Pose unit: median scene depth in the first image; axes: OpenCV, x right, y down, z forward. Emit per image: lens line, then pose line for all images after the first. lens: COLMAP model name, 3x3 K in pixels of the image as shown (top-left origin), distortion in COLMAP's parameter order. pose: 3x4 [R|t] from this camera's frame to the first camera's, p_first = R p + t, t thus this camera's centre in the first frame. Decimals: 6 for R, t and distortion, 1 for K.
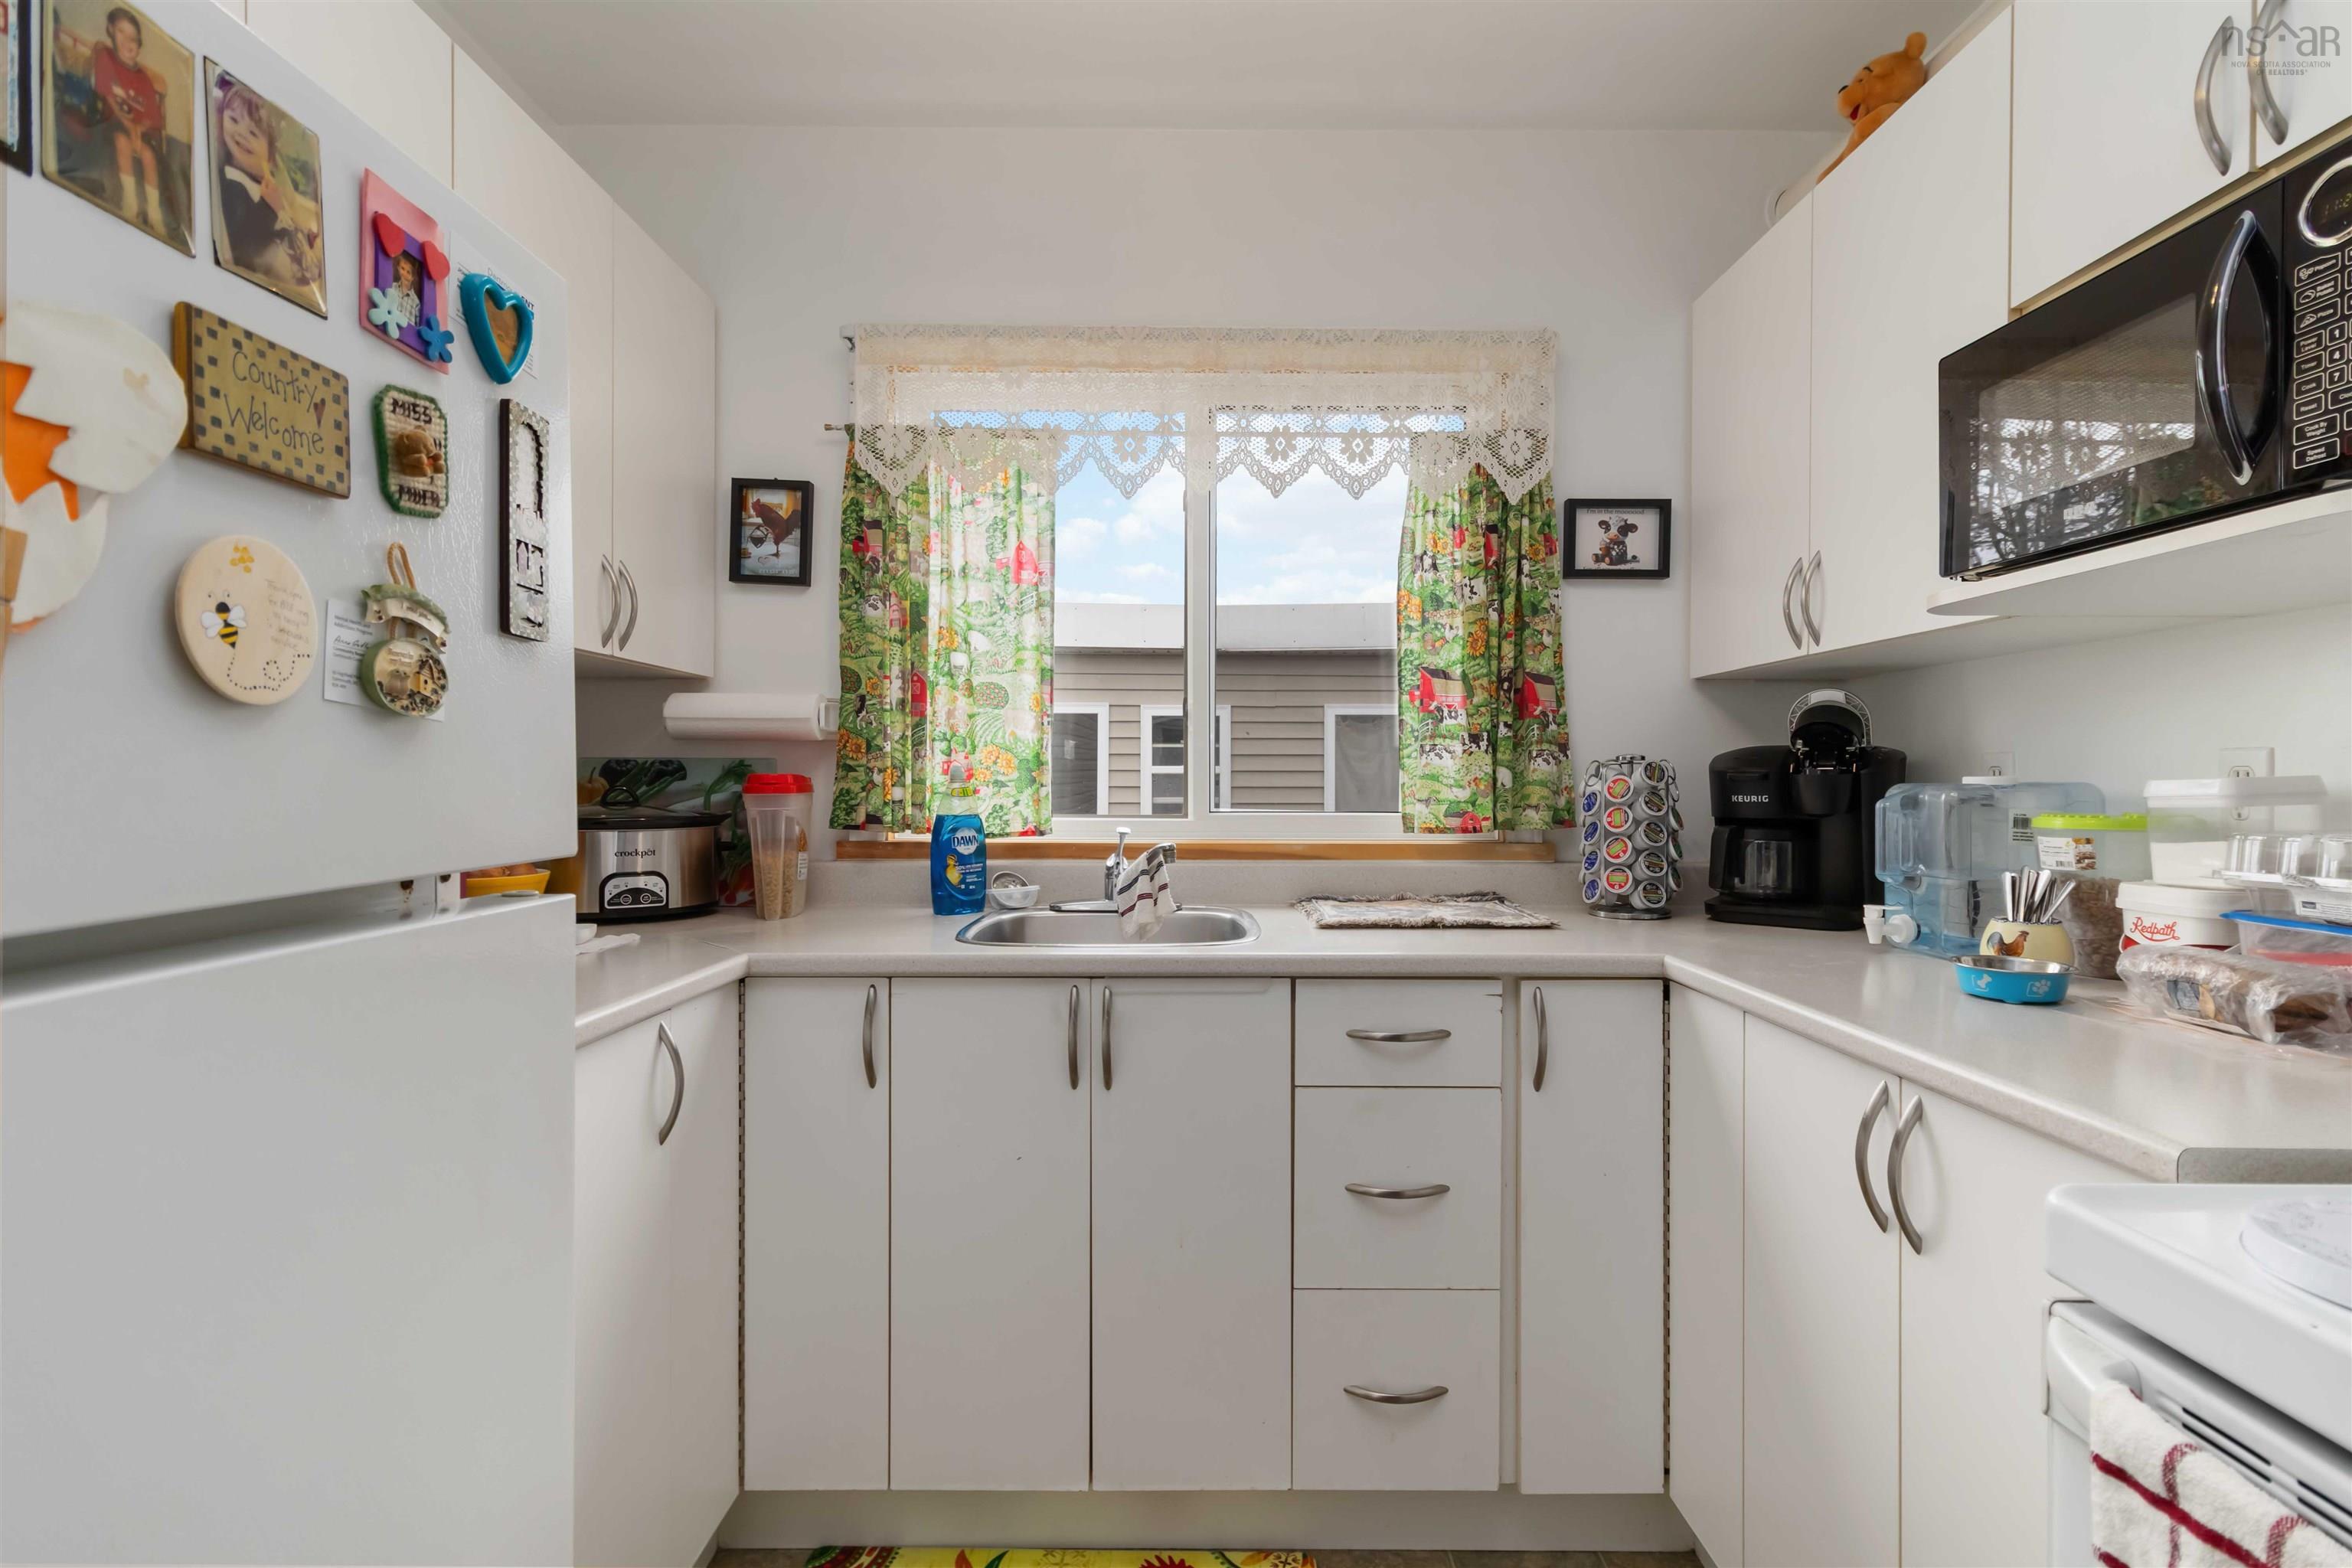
lens RADIAL K [[1077.0, 0, 1176.0], [0, 1077.0, 795.0], [0, 0, 1]] dist [0.002126, -0.000366]
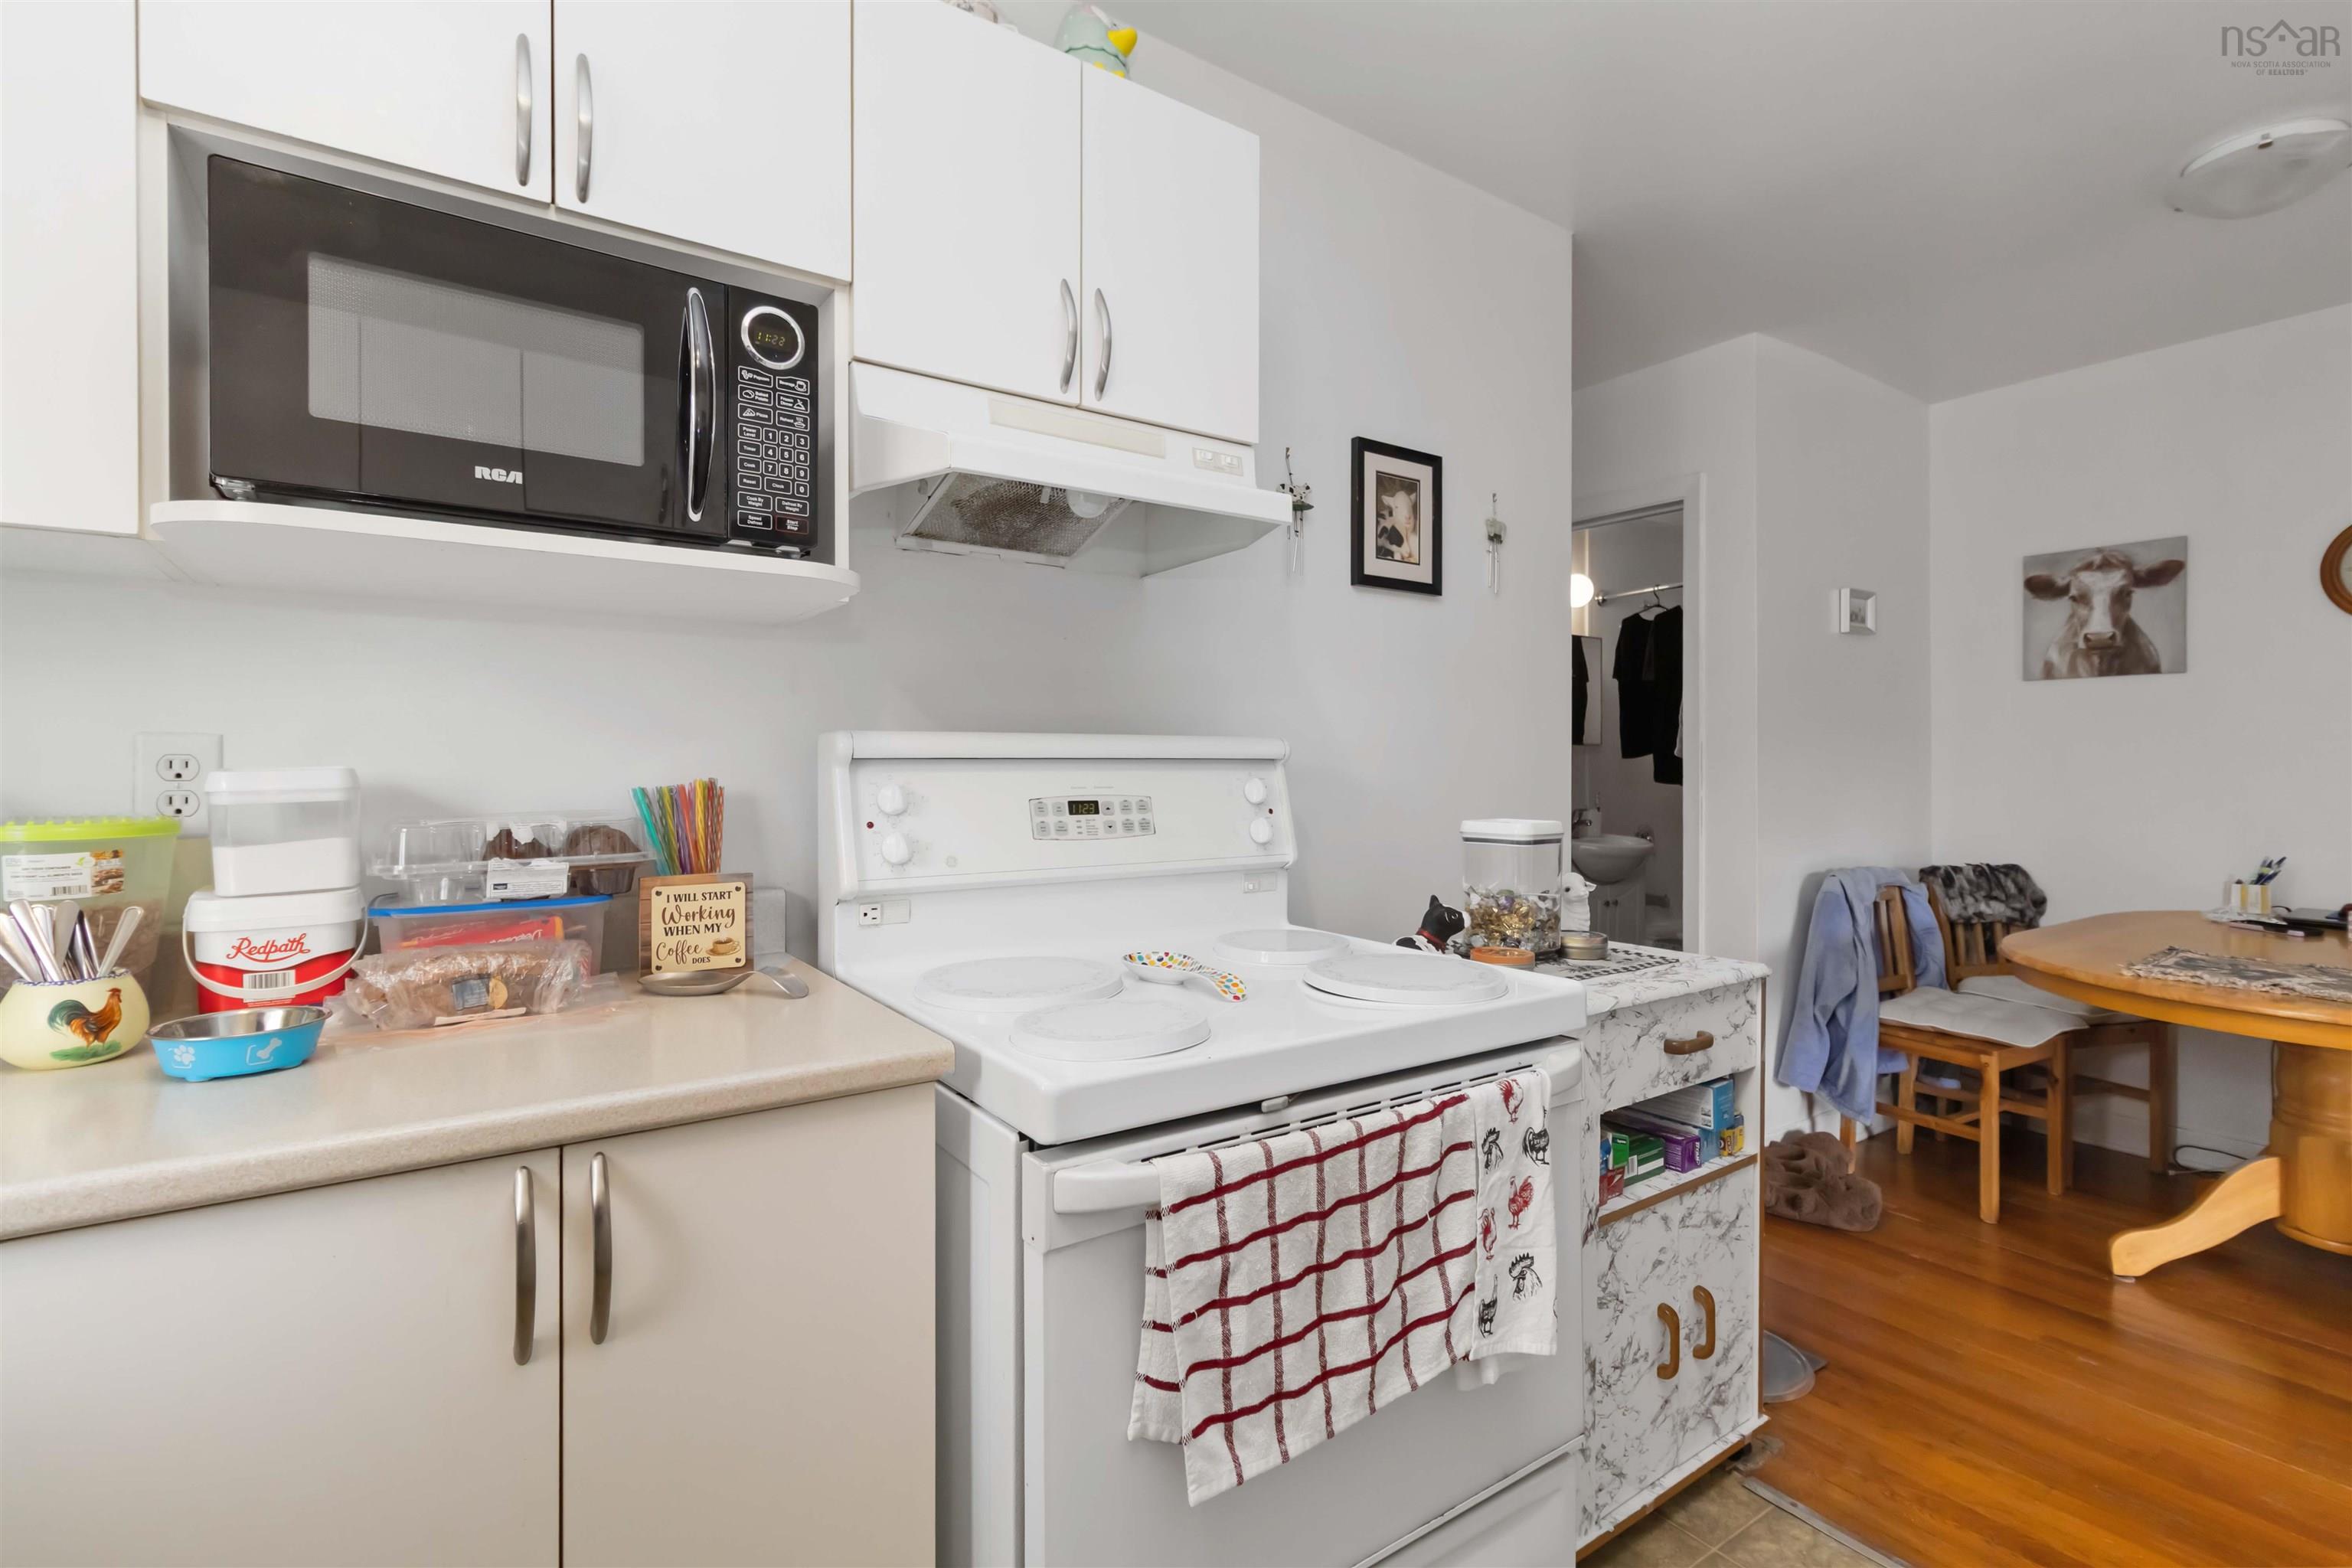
lens RADIAL K [[1014.9, 0, 1258.3], [0, 1014.9, 783.1], [0, 0, 1]] dist [0.014409, -0.000060]
pose [[-0.570945, -0.008017, 0.820949, -0.272179], [0.010632, 0.999796, 0.017157, -0.014370], [-0.820919, 0.018524, -0.570744, 1.117739]]
